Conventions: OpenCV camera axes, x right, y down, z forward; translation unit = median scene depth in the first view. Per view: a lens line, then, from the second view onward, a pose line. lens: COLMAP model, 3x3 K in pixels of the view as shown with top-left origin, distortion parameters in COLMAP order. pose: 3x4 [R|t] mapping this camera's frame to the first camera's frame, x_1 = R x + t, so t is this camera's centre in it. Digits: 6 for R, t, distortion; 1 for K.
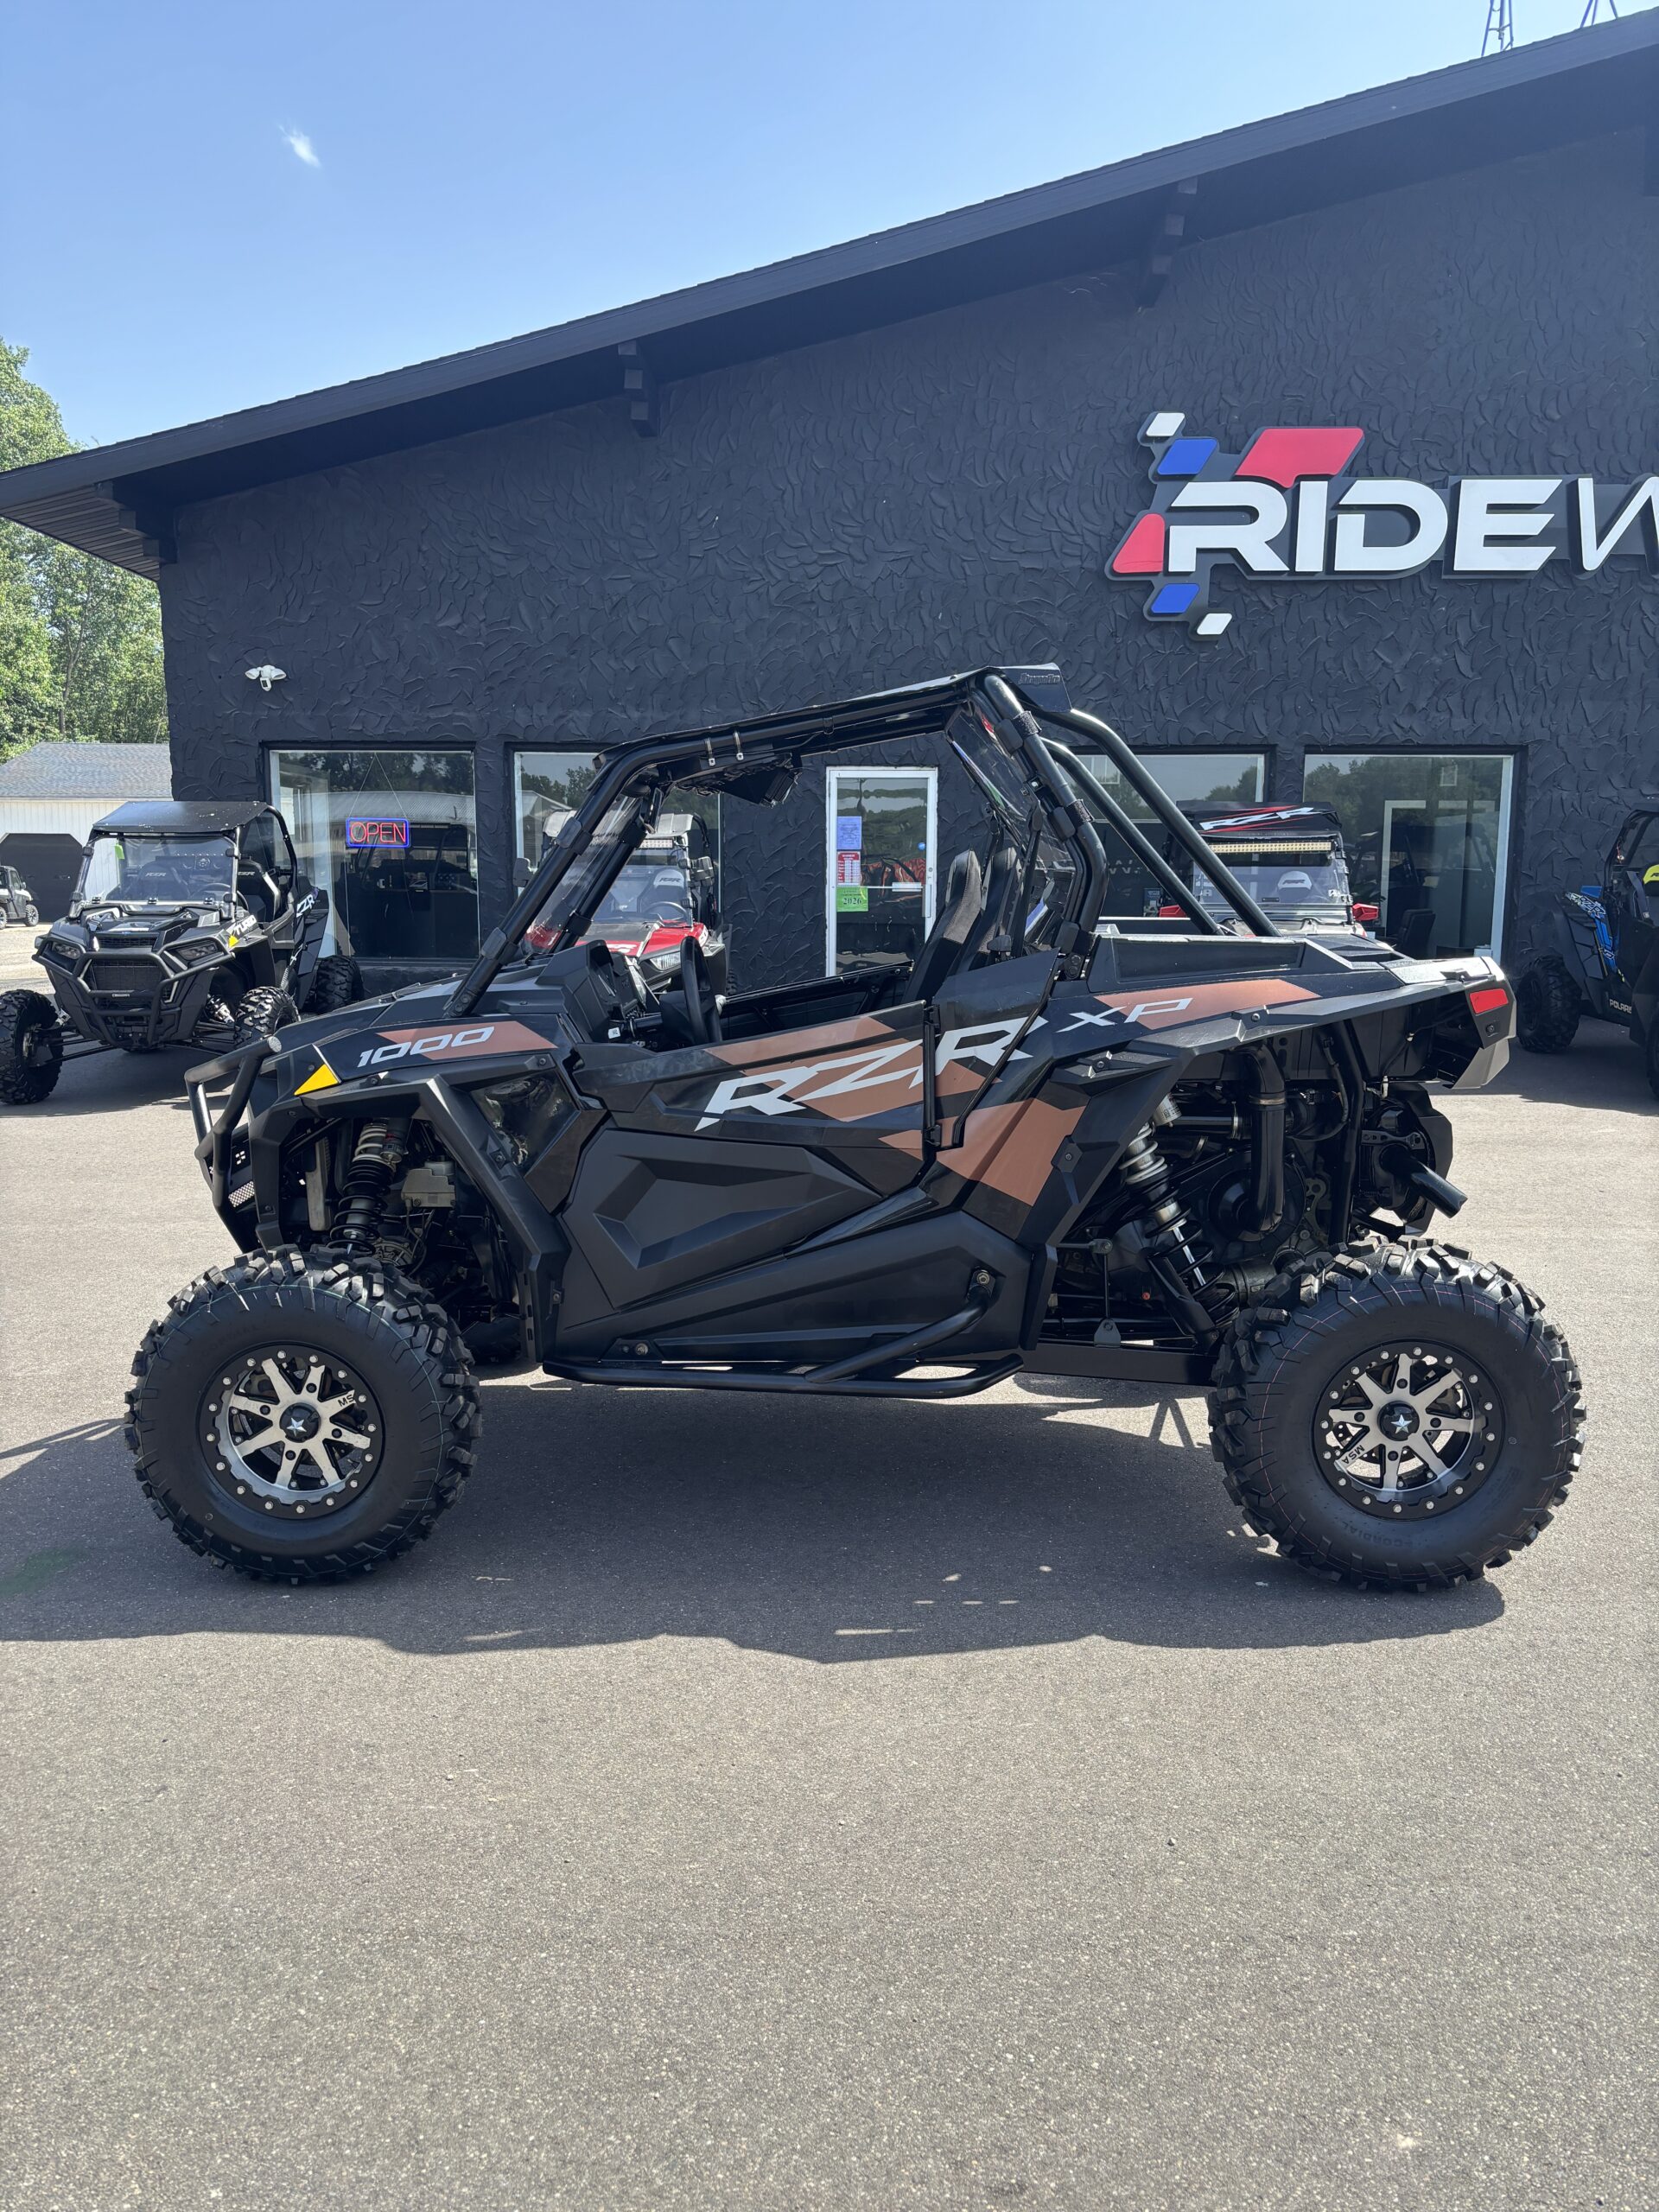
lens RADIAL K [[1677.0, 0, 817.4], [0, 1677.0, 1123.9], [0, 0, 1]] dist [0.027732, -0.005356]
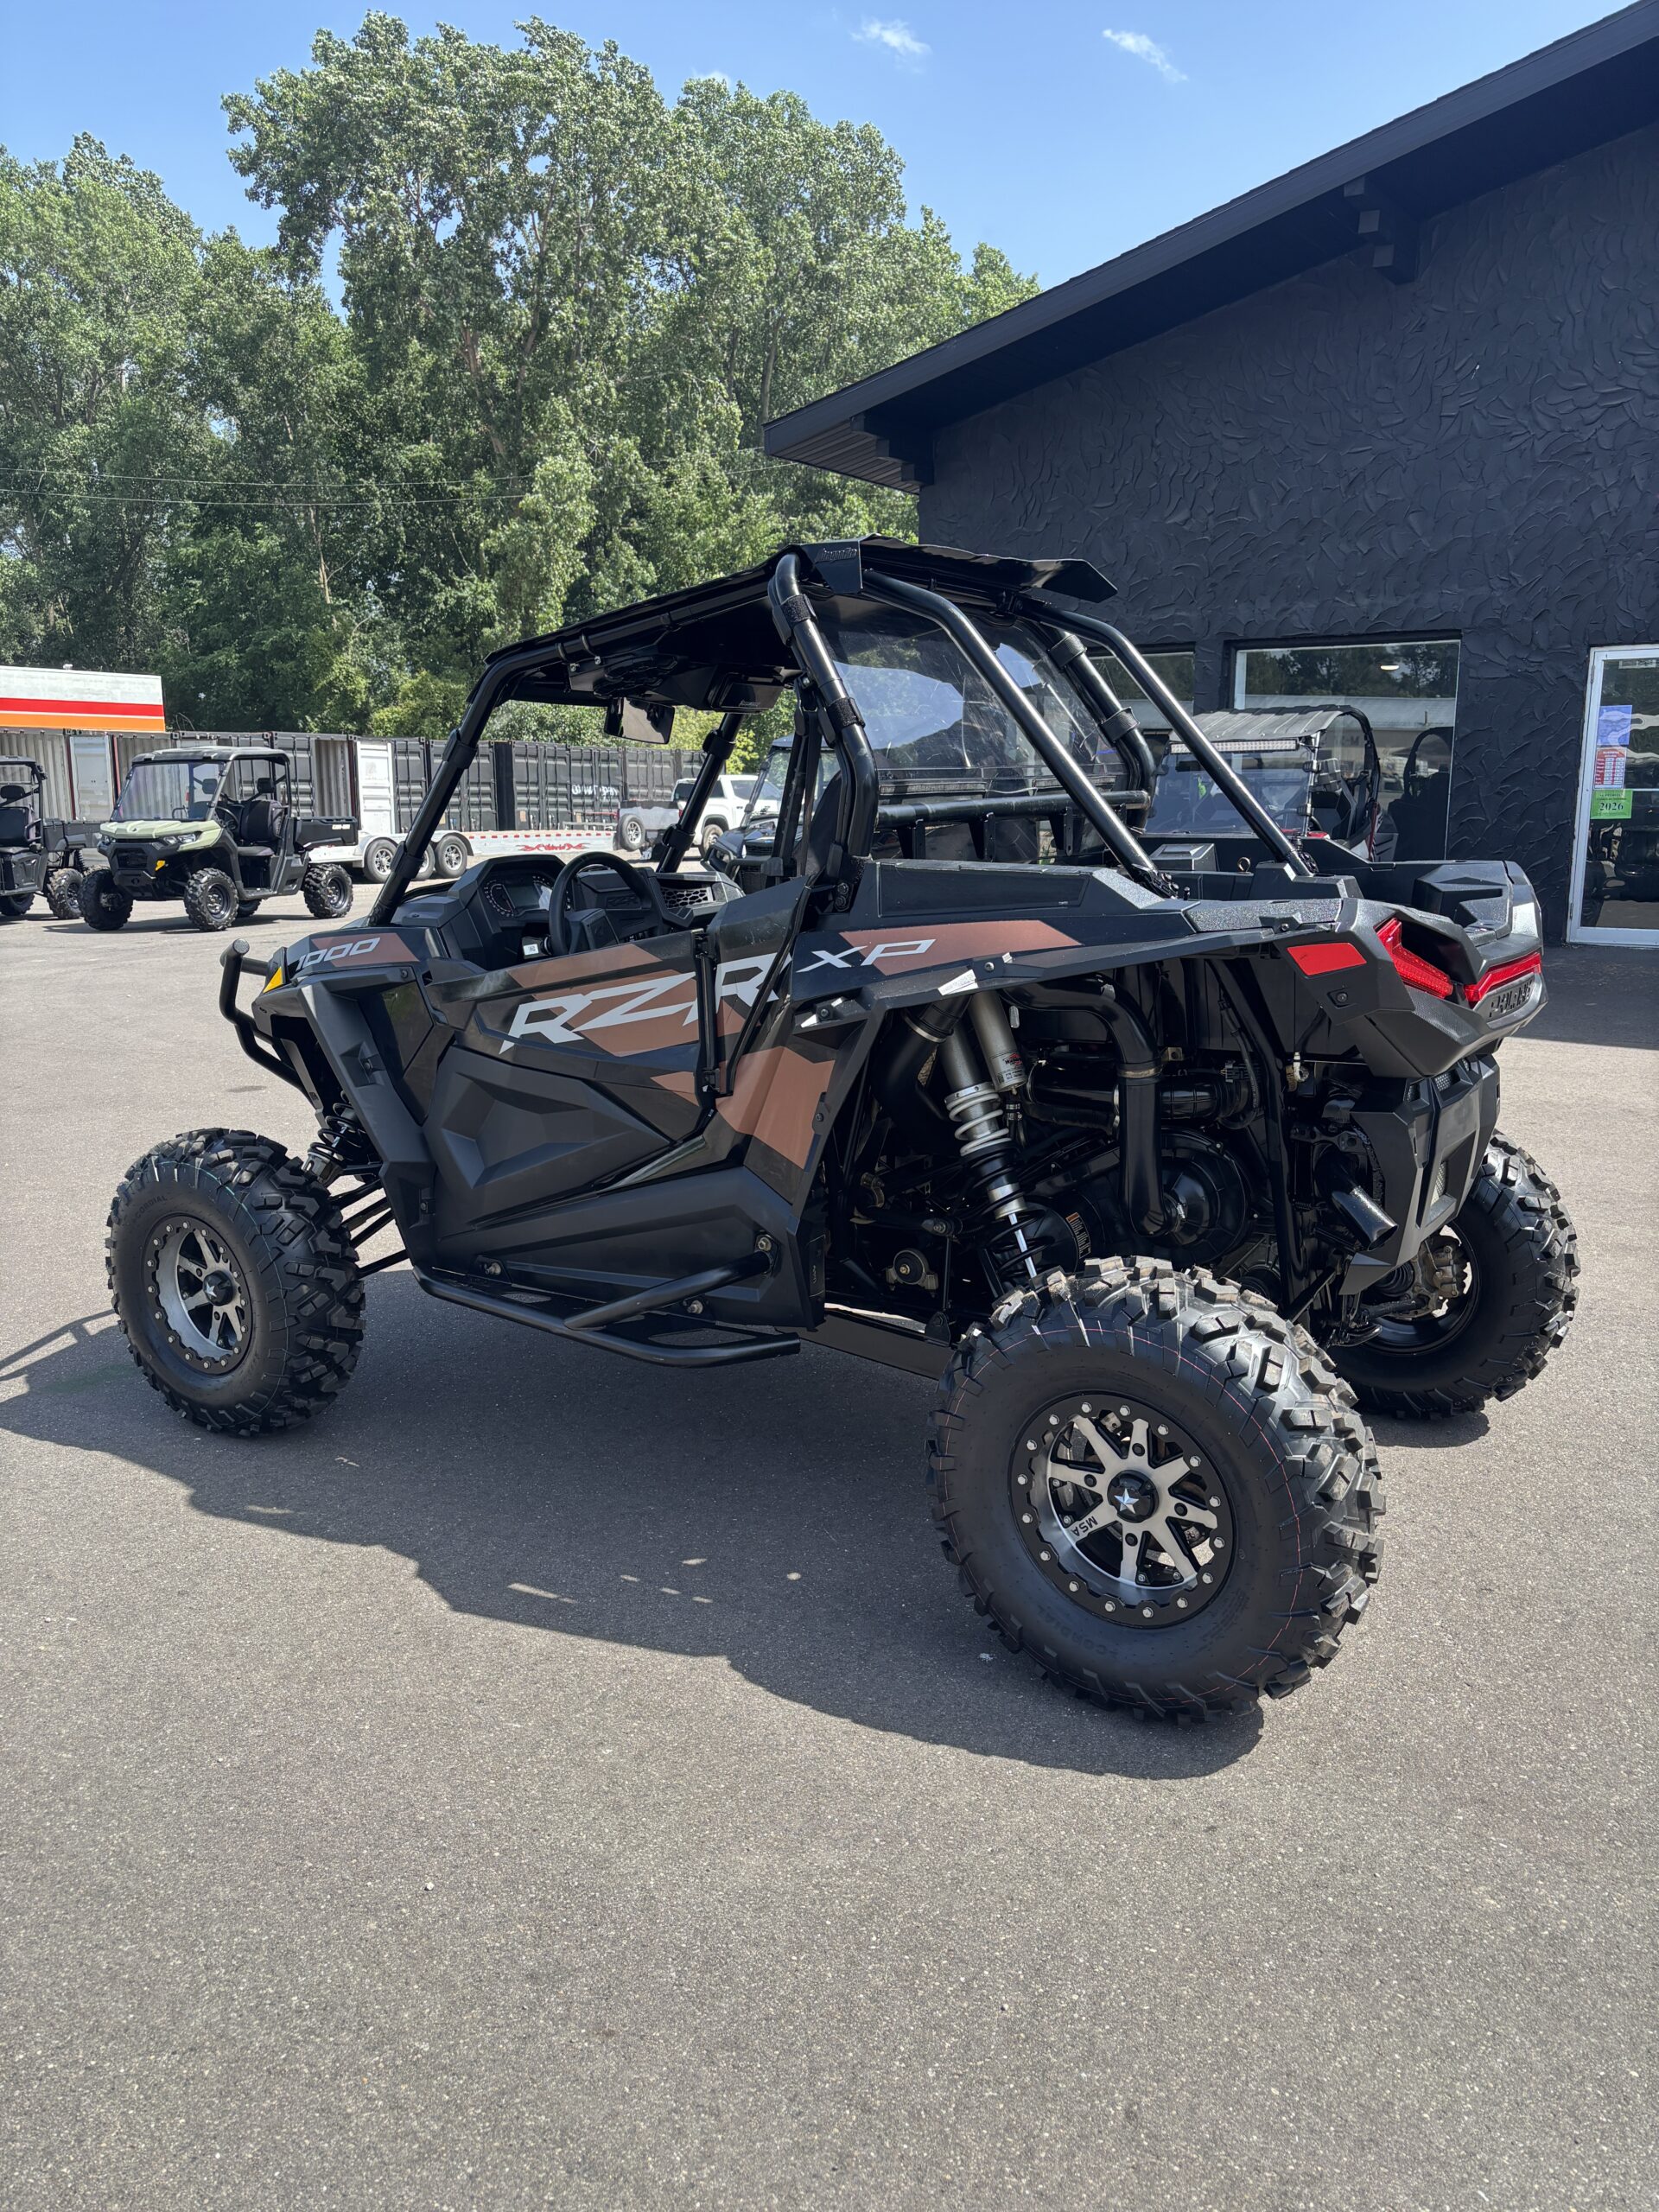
lens RADIAL K [[1677.0, 0, 834.1], [0, 1677.0, 1118.5], [0, 0, 1]] dist [0.027732, -0.005356]
pose [[0.849349, 0.097167, -0.518811, 0.153634], [-0.070368, 0.994981, 0.071148, -0.010609], [0.523120, -0.023922, 0.851923, 0.068259]]
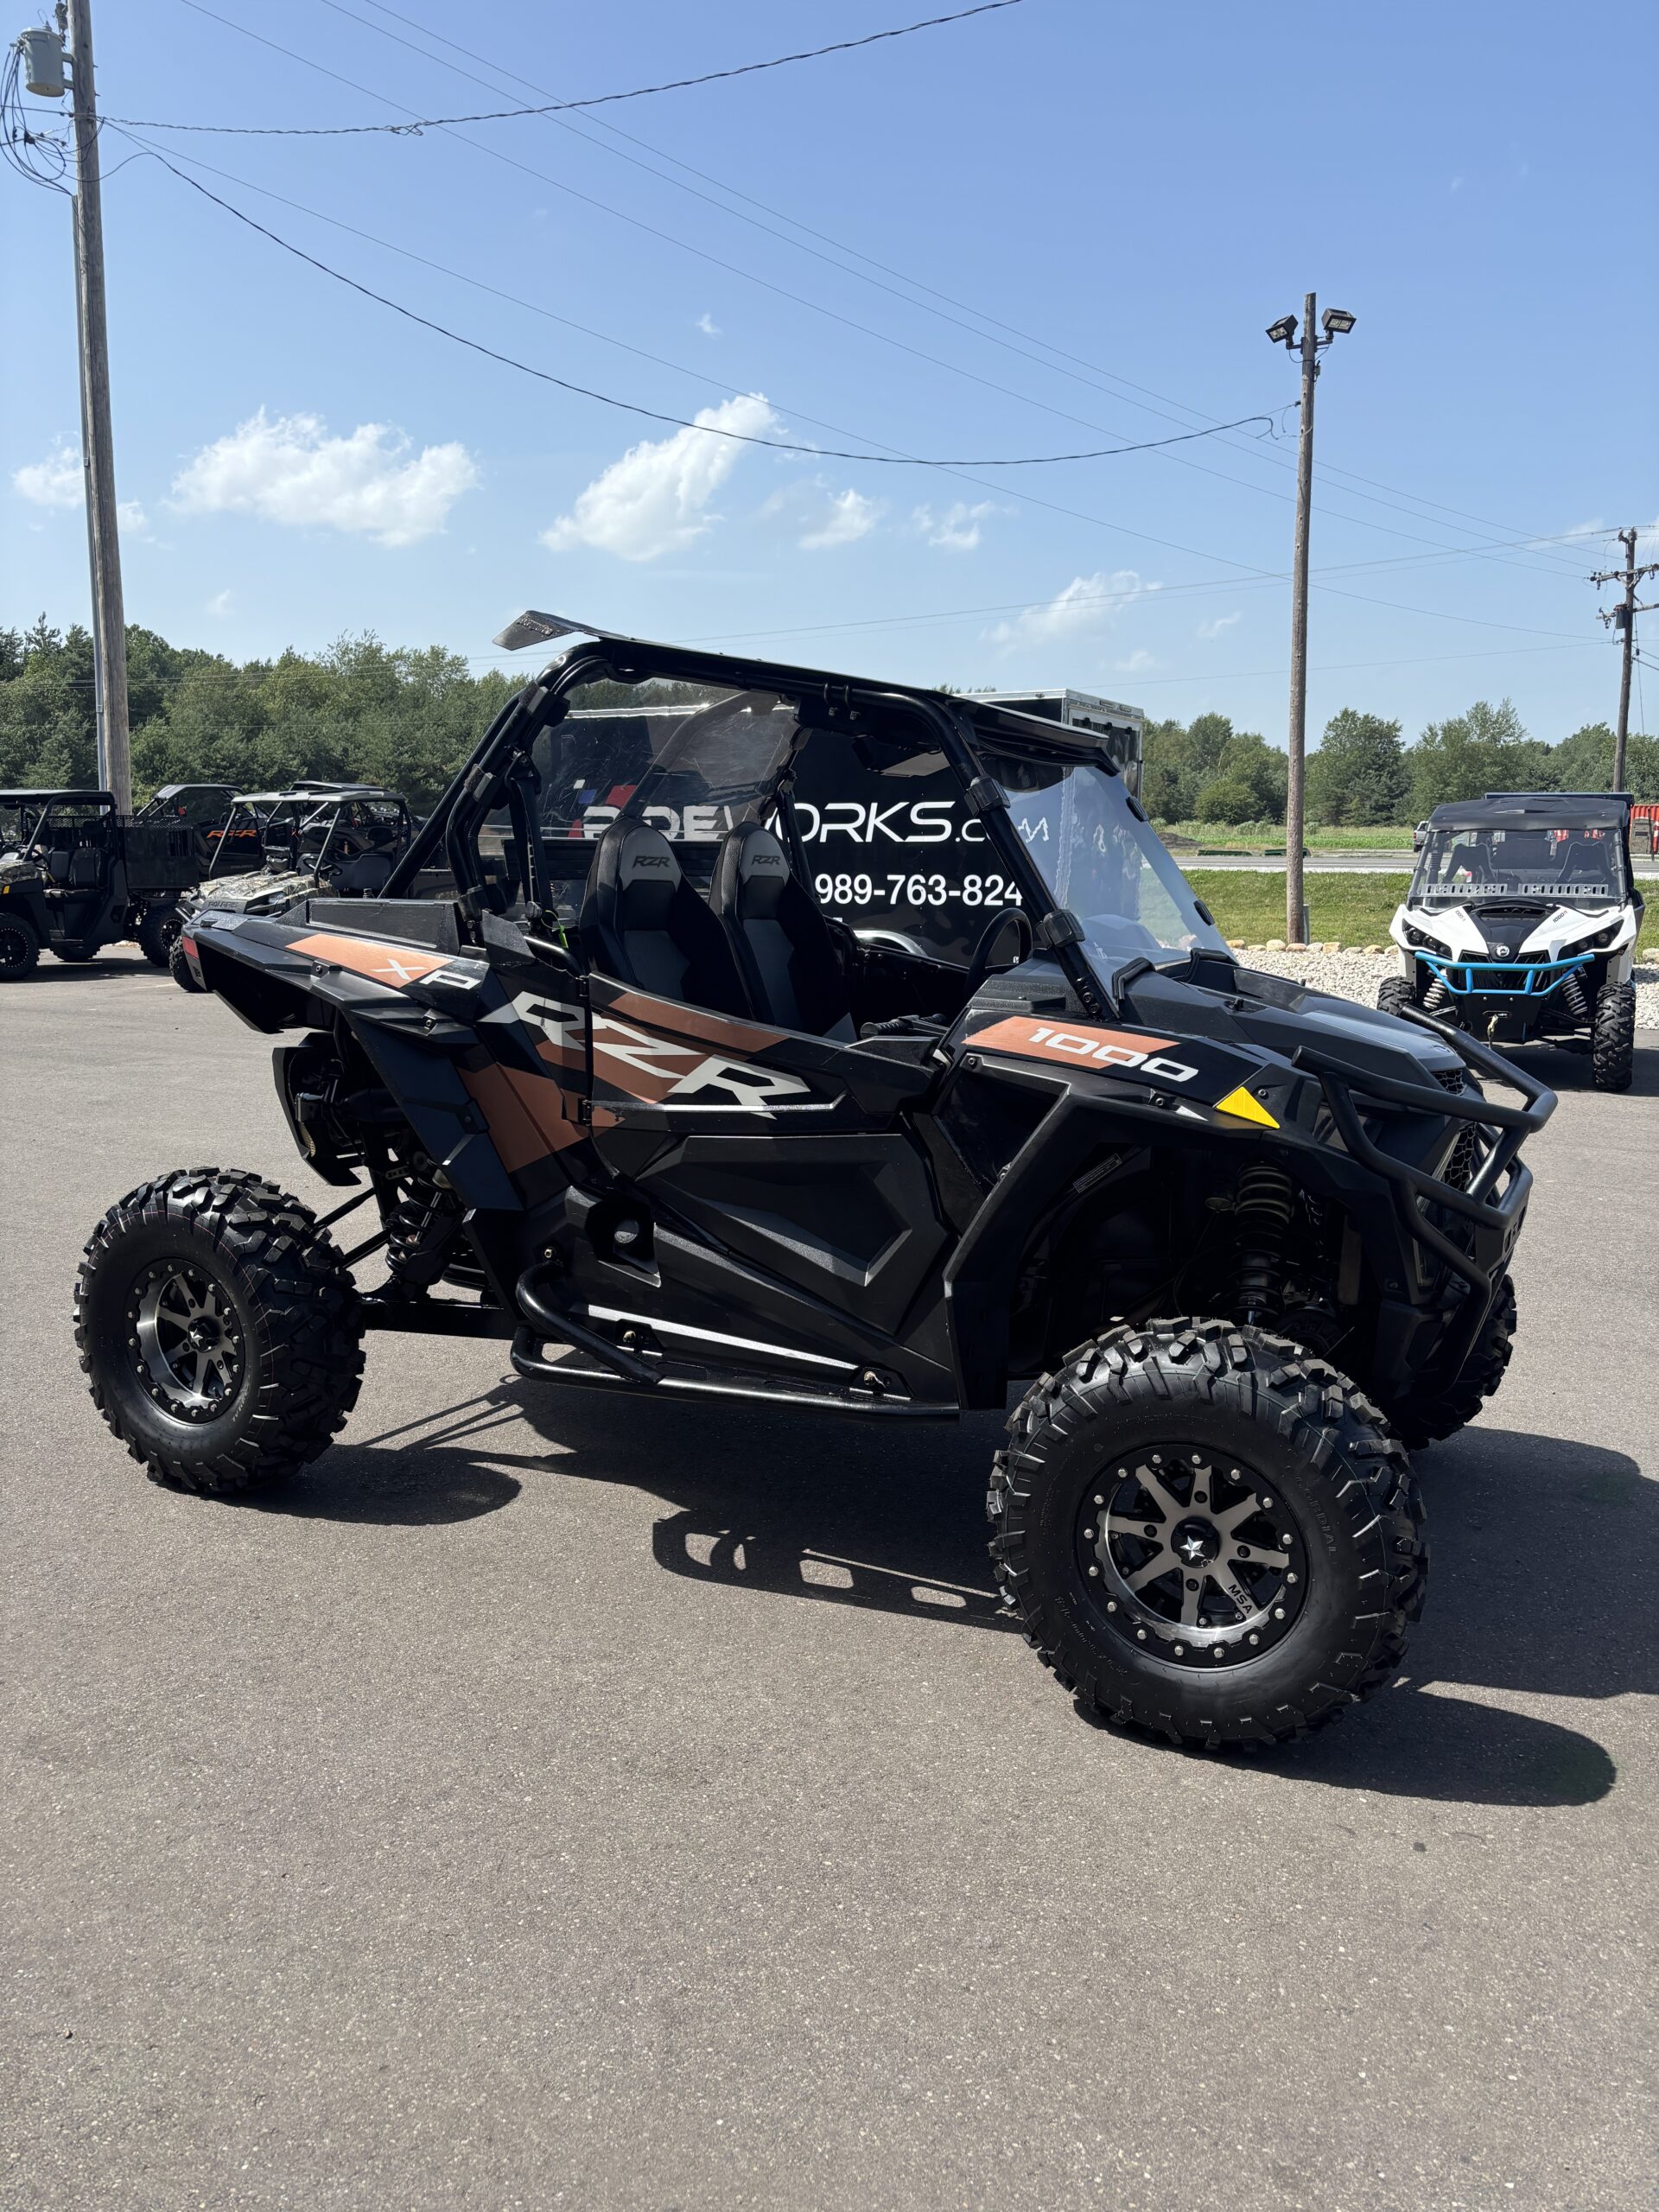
lens RADIAL K [[1677.0, 0, 840.3], [0, 1677.0, 1132.0], [0, 0, 1]] dist [0.027732, -0.005356]
pose [[0.905866, 0.057243, -0.419678, 1.596453], [-0.047915, 0.998315, 0.032745, -0.007370], [0.420845, -0.009554, 0.907082, -1.067052]]
